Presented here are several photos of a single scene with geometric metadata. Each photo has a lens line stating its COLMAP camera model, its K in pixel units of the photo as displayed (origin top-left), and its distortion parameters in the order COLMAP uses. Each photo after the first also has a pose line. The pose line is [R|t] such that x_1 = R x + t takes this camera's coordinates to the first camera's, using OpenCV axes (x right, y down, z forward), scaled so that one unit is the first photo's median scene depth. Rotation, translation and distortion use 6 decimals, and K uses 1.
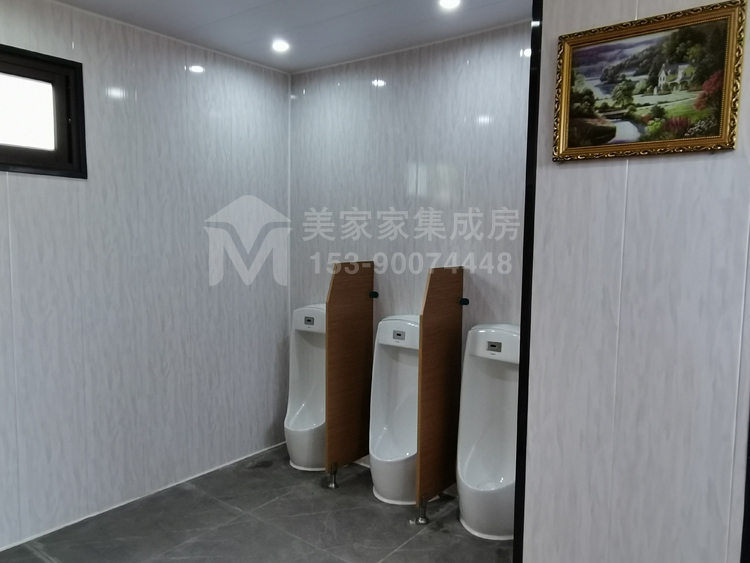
lens RADIAL K [[542.5, 0, 375.0], [0, 542.5, 282.3], [0, 0, 1]] dist [-0.000200, -0.001907]
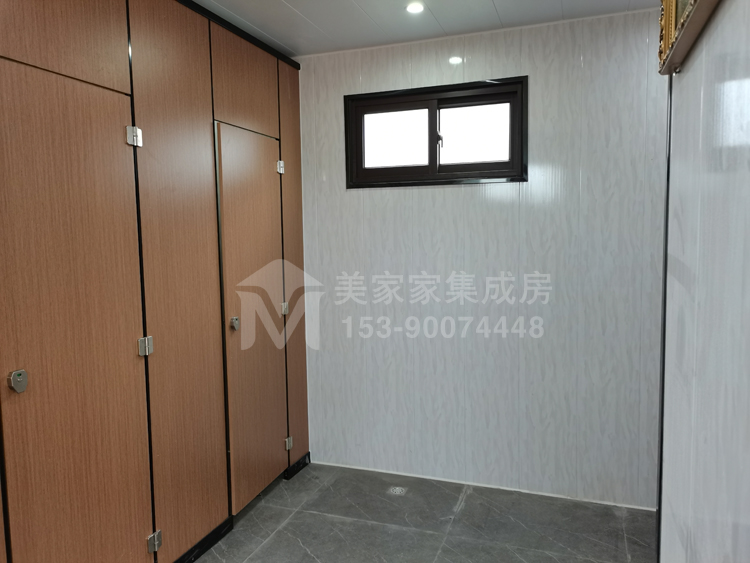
lens RADIAL K [[566.4, 0, 374.7], [0, 566.4, 281.1], [0, 0, 1]] dist [-0.002925, -0.008395]
pose [[0.308859, 0.063552, -0.948982, 0.428767], [-0.061419, 0.997015, 0.046779, -0.024099], [0.949123, 0.043838, 0.311840, 0.340775]]
